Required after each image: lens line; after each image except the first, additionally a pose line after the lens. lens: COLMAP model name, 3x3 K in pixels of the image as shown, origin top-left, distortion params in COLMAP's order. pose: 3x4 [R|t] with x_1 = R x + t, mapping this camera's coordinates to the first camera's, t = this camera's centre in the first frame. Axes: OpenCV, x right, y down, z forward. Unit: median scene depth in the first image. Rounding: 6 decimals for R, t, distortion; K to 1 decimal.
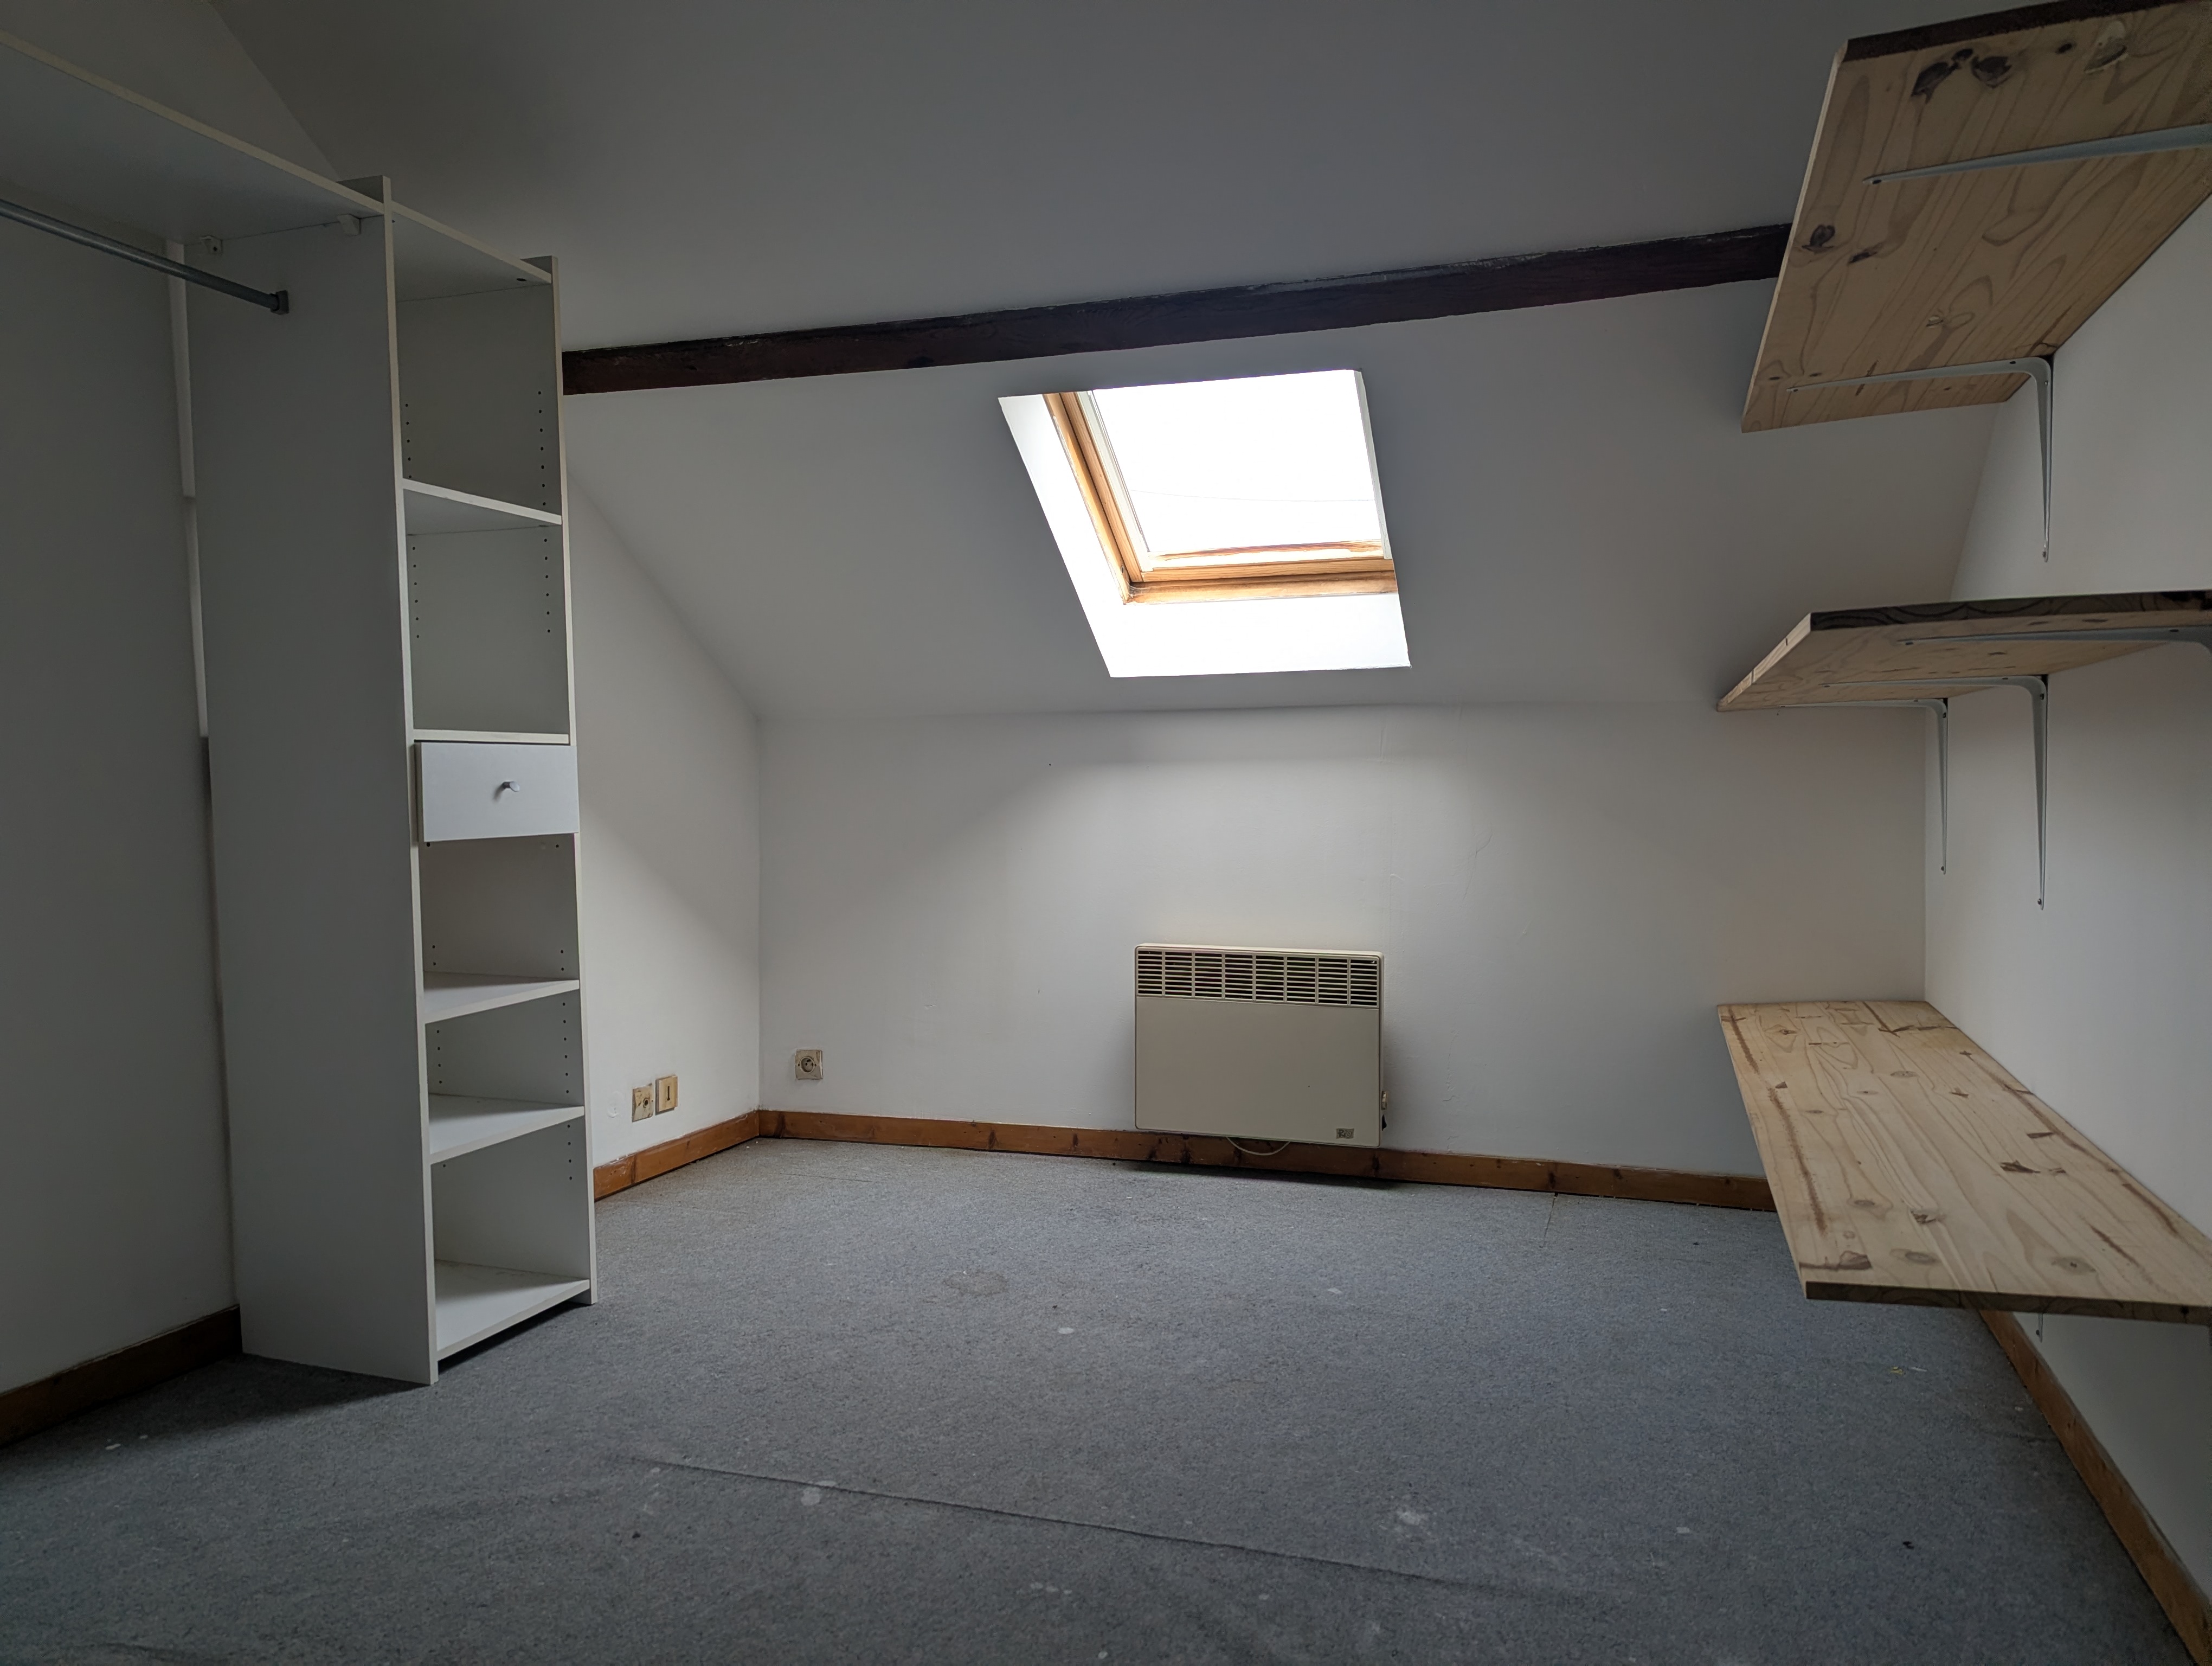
lens RADIAL K [[1566.4, 0, 1106.4], [0, 1566.4, 836.2], [0, 0, 1]] dist [0.071866, -0.046709]
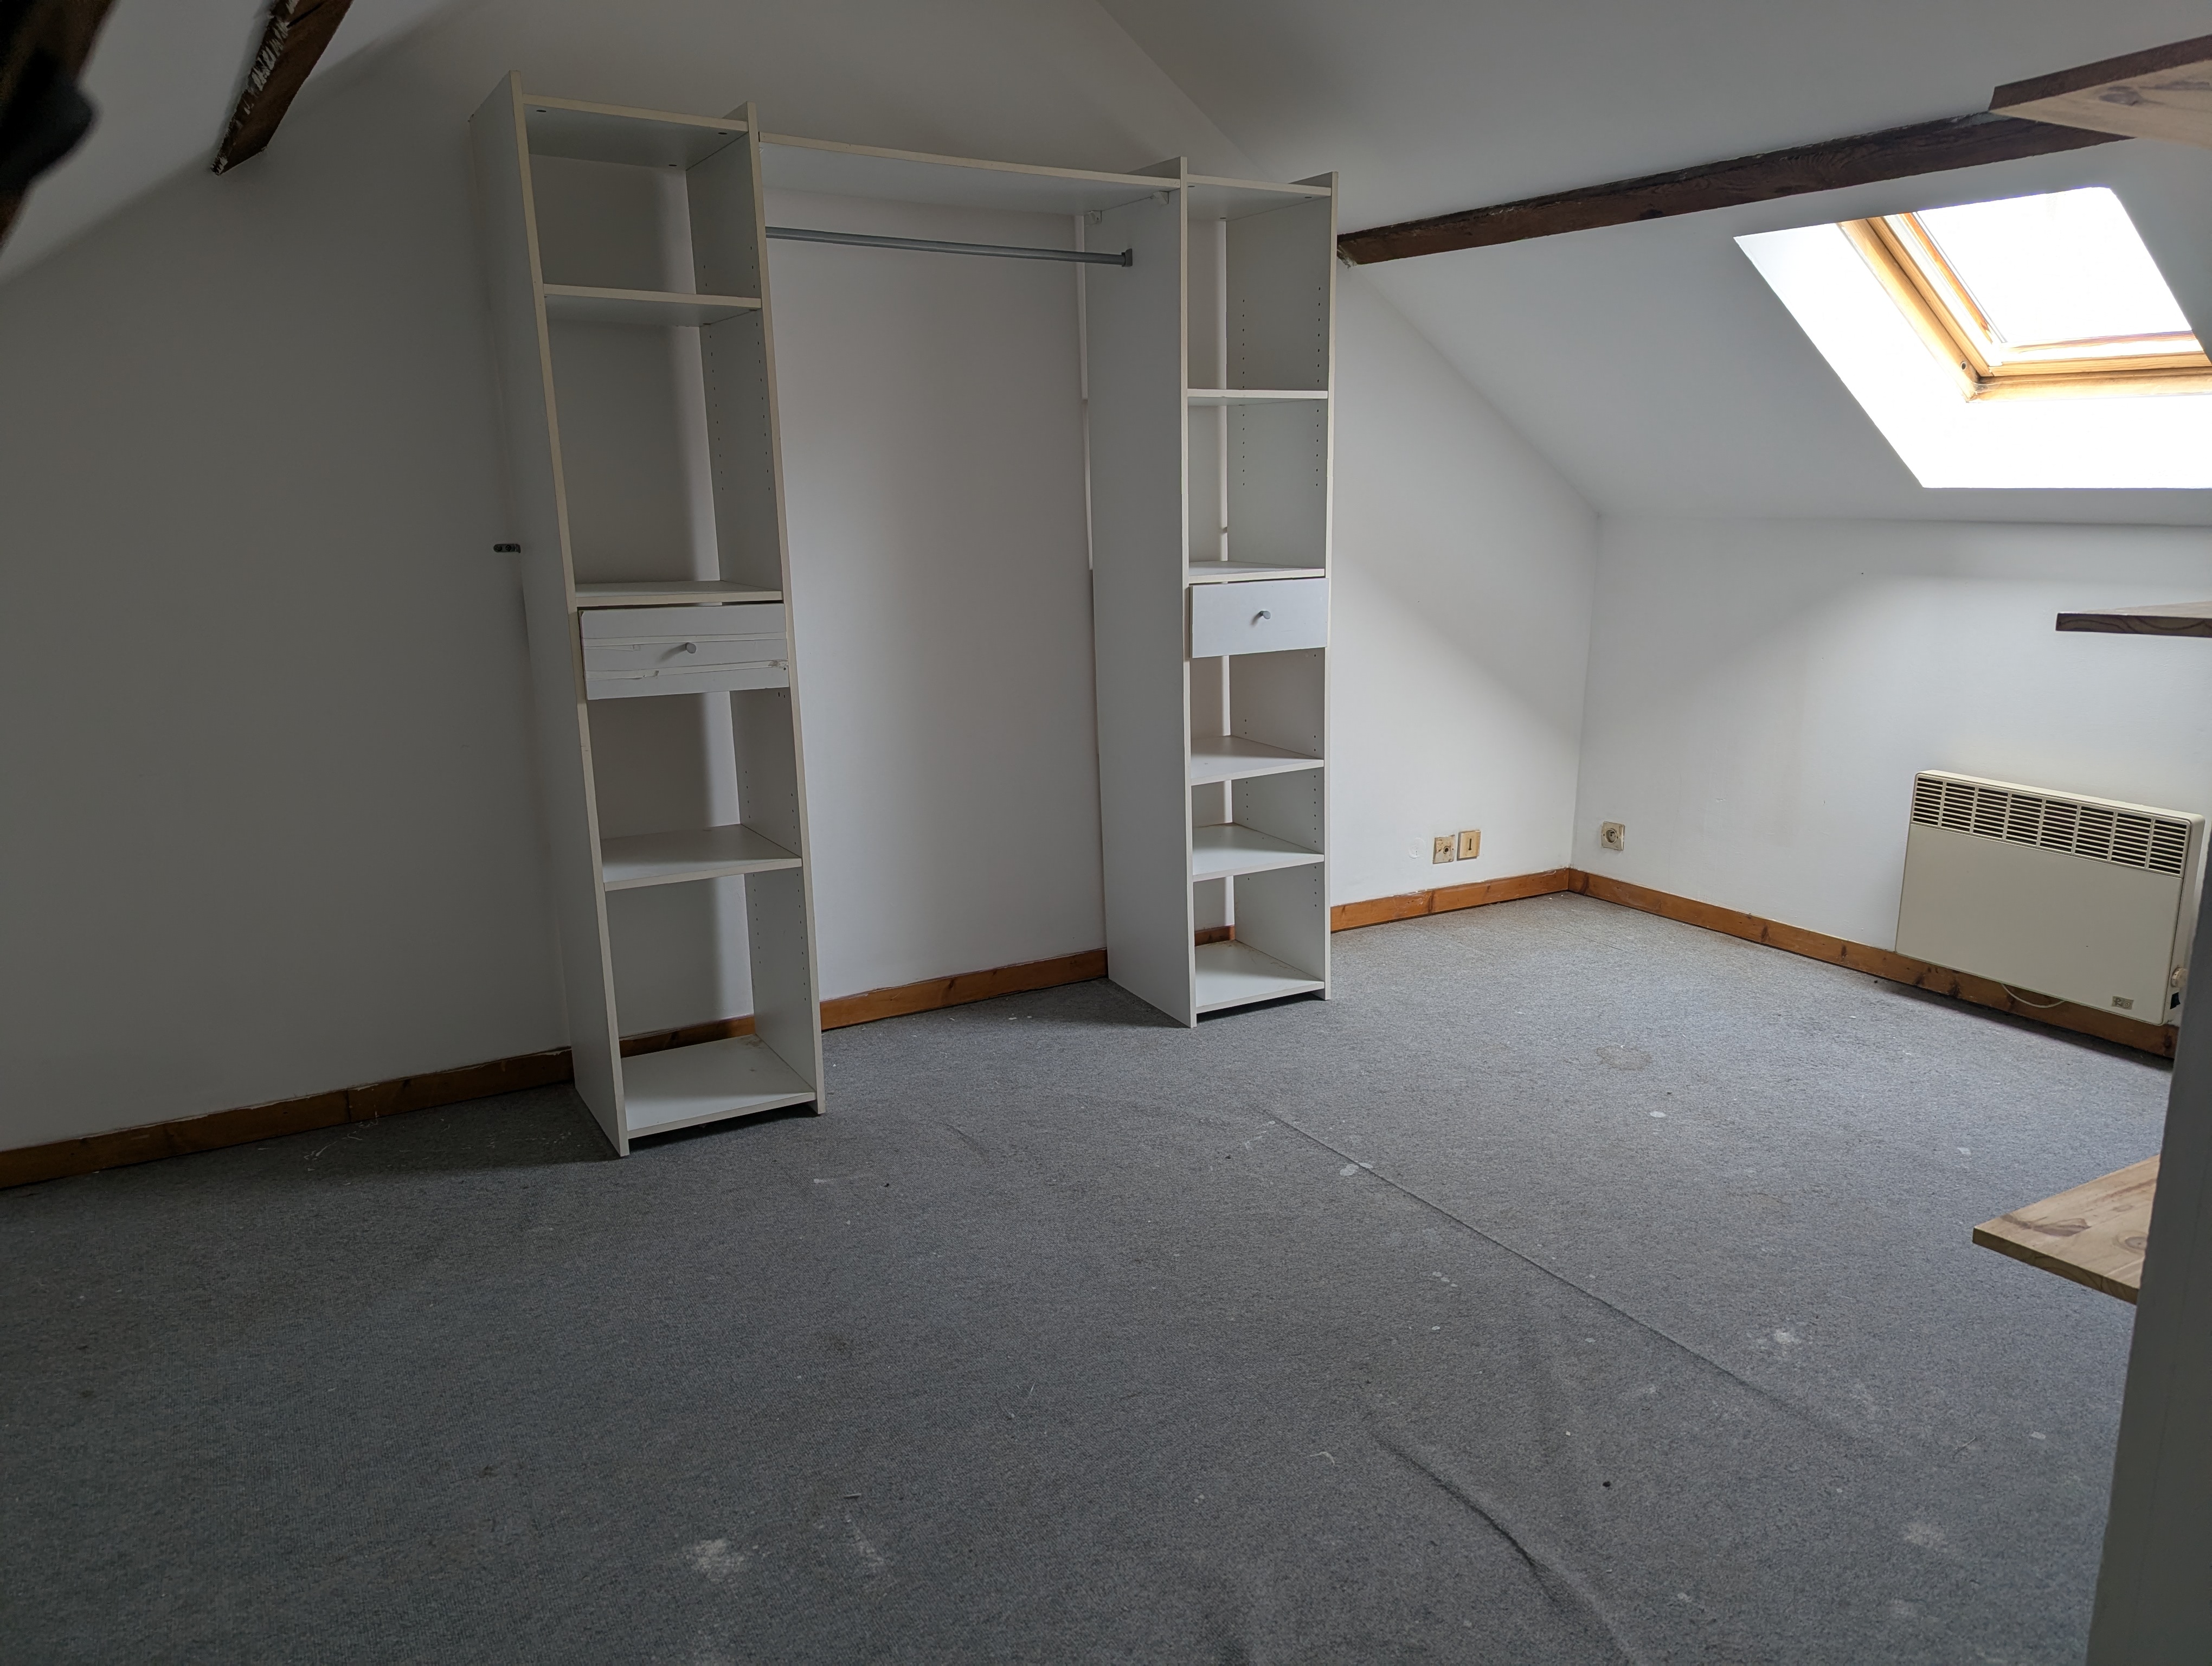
lens RADIAL K [[1566.4, 0, 1108.8], [0, 1566.4, 829.3], [0, 0, 1]] dist [0.071866, -0.046709]
pose [[0.763674, 0.147734, -0.628471, 0.339601], [-0.025971, 0.979708, 0.198741, -0.101540], [0.645079, -0.135451, 0.752014, -0.089709]]
